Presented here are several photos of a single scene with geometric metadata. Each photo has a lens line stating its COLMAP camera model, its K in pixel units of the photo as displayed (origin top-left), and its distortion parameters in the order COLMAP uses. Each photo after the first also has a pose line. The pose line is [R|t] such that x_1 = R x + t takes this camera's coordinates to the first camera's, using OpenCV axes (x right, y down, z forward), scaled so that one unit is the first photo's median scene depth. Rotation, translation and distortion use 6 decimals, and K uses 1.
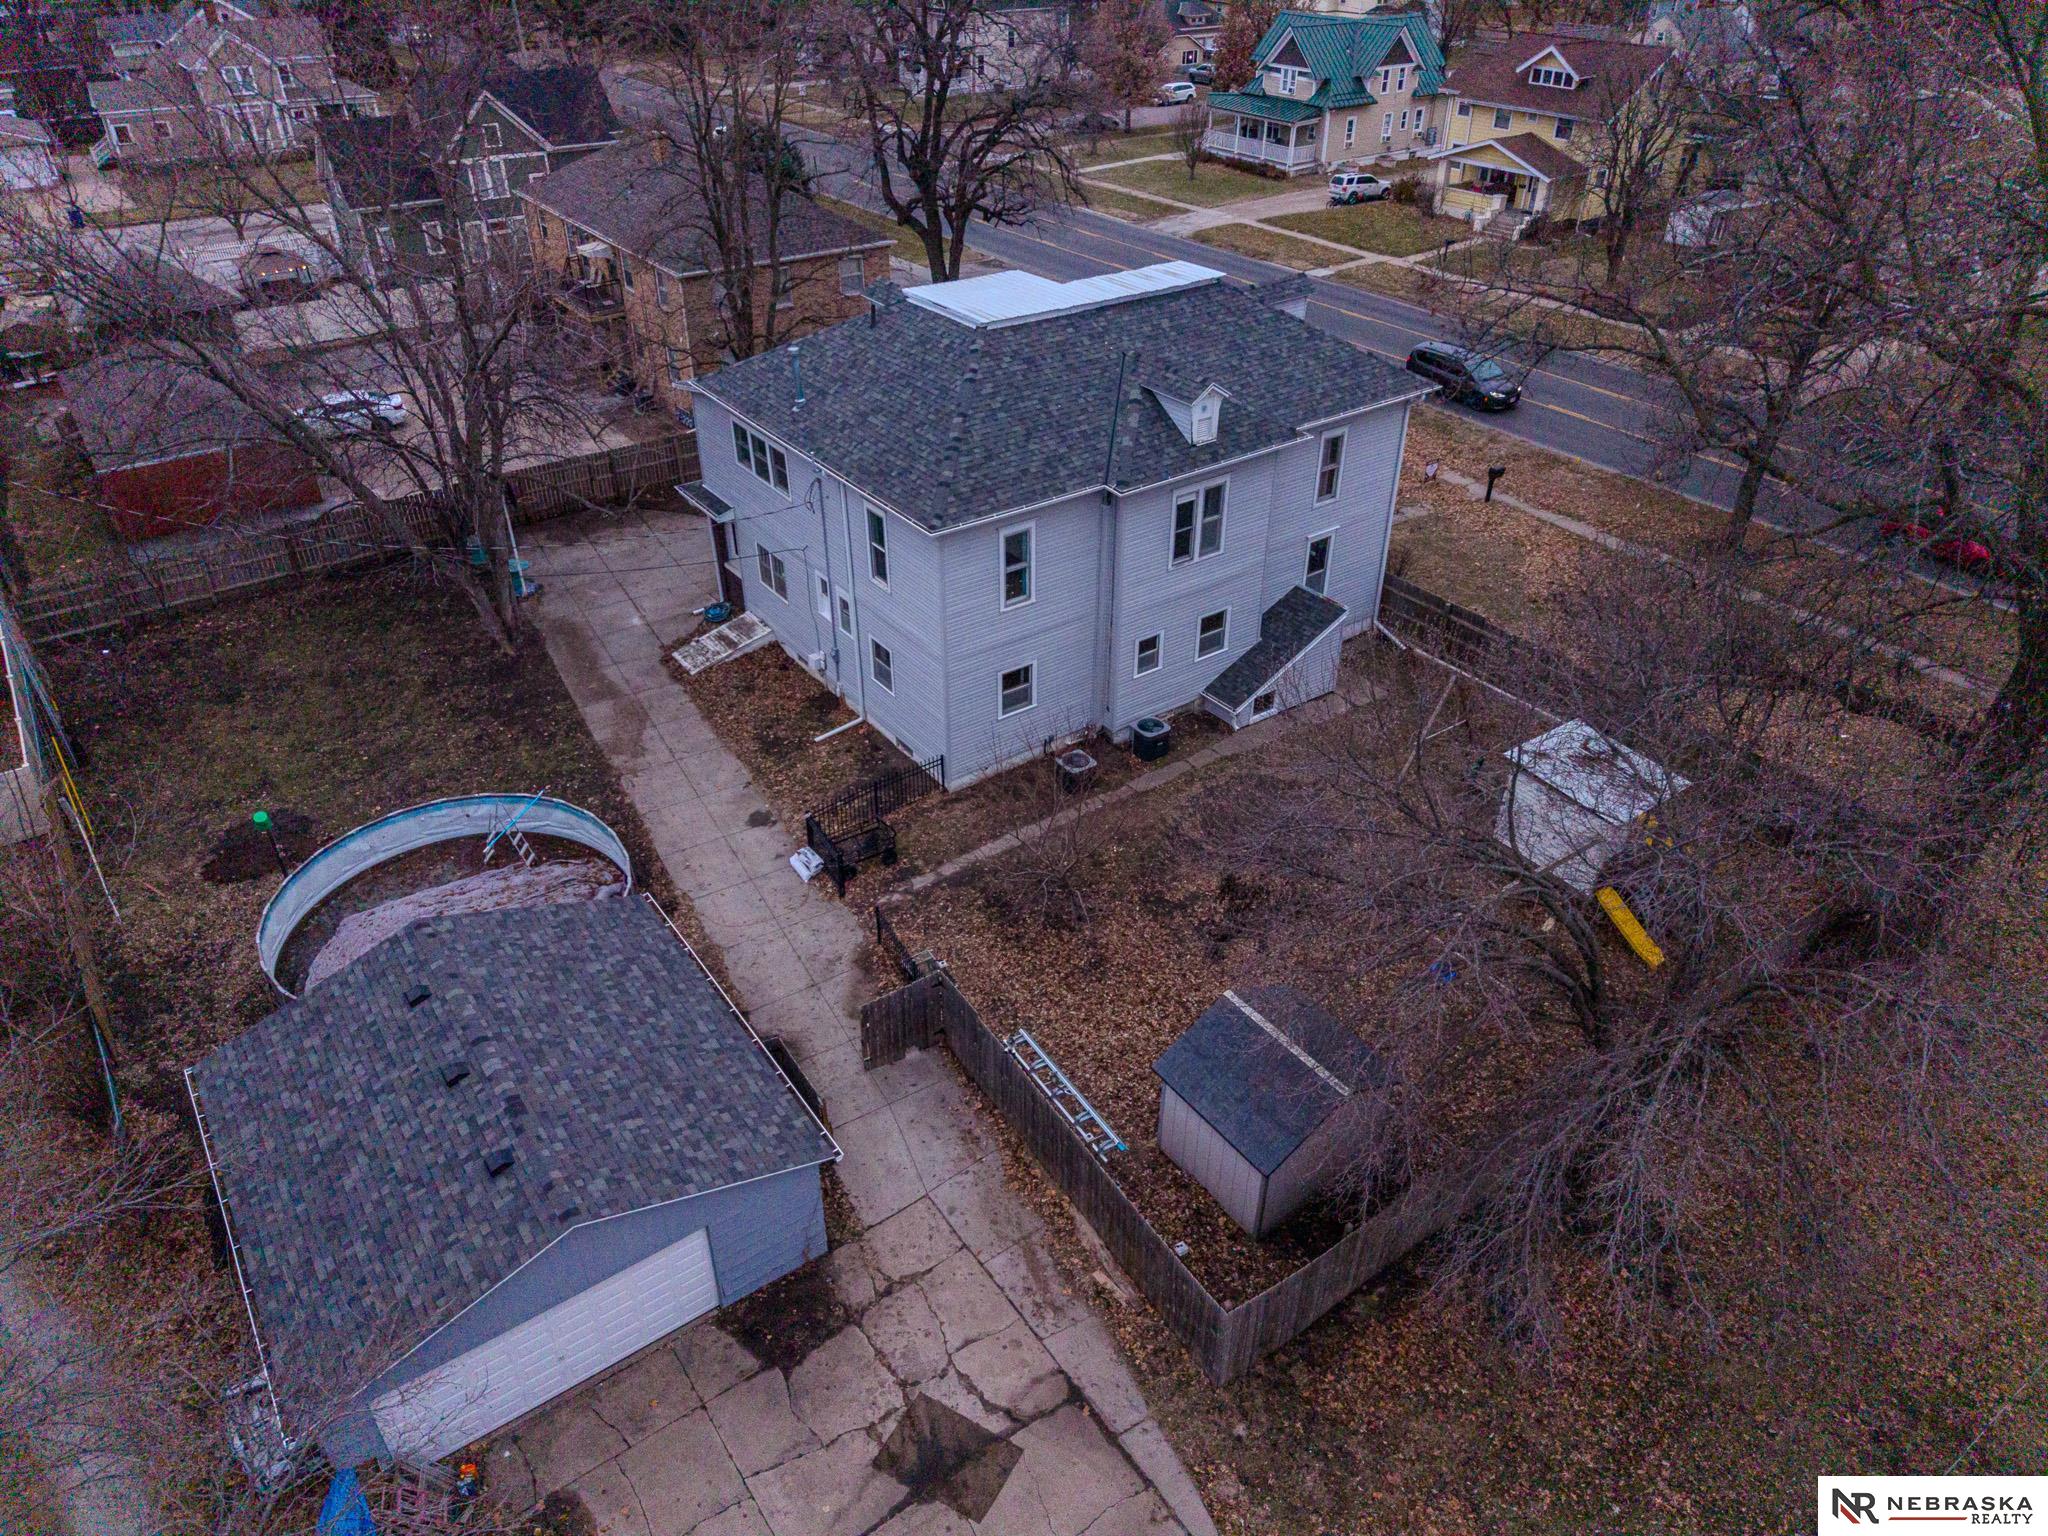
lens RADIAL K [[1334.7, 0, 1030.6], [0, 1334.7, 766.1], [0, 0, 1]] dist [0.145931, -0.198406]
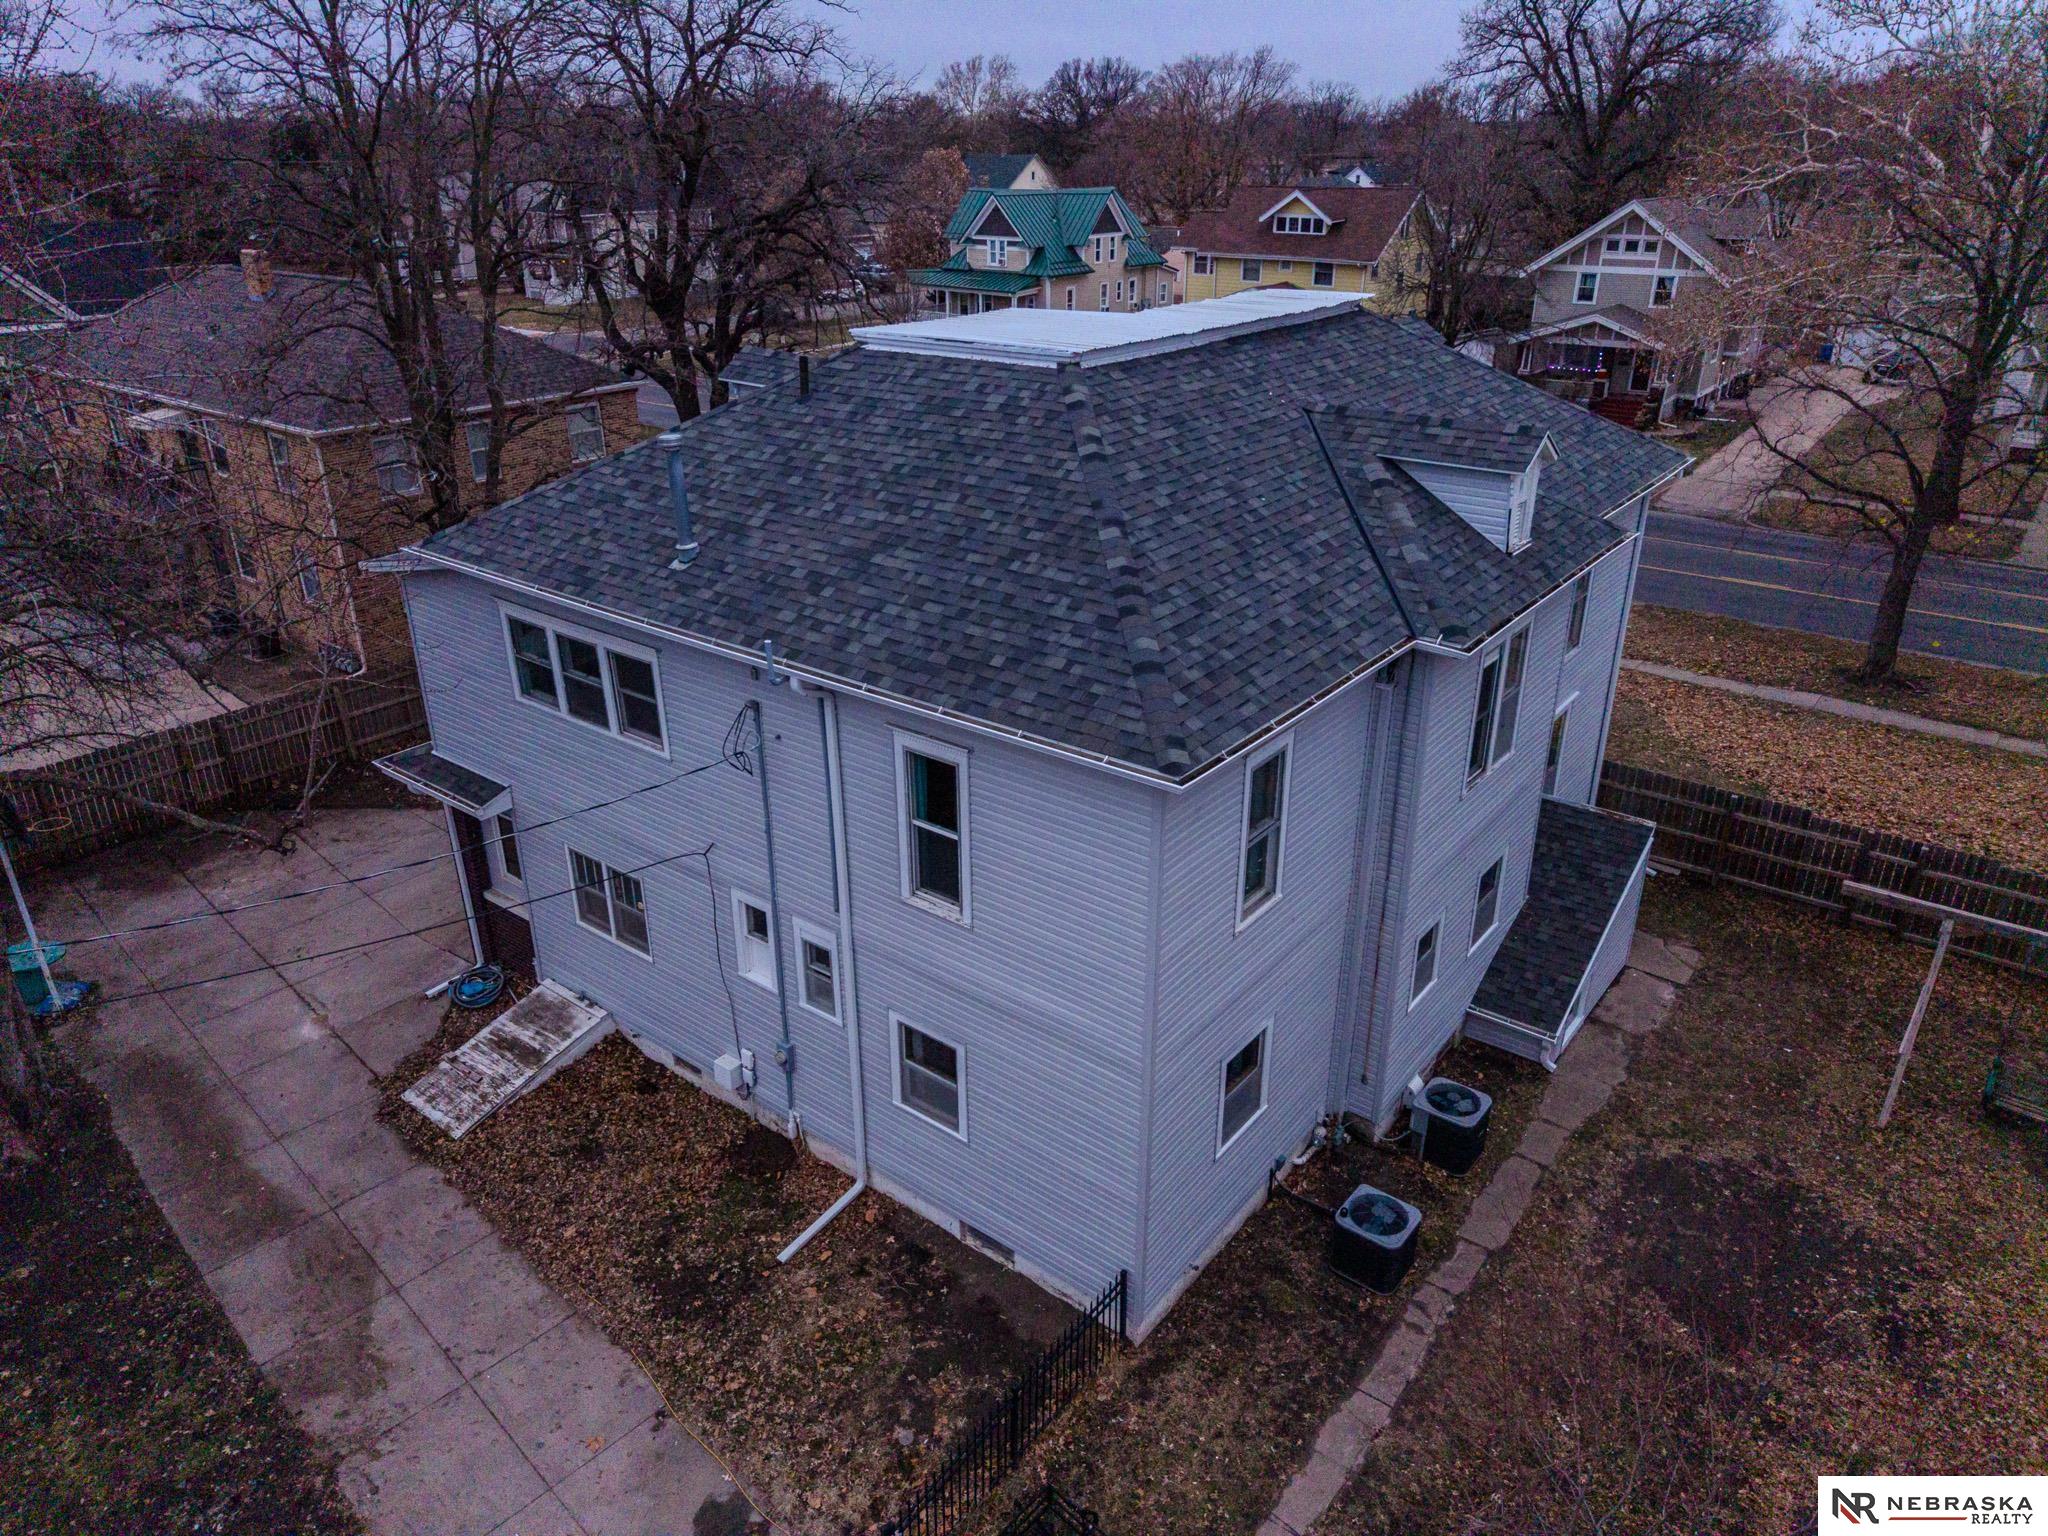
lens RADIAL K [[1372.8, 0, 1027.2], [0, 1372.8, 770.0], [0, 0, 1]] dist [0.016784, -0.007684]
pose [[0.960374, -0.121586, 0.250795, -0.163619], [0.159247, 0.977862, -0.135740, -0.097266], [-0.228739, 0.170300, 0.958476, 0.463677]]
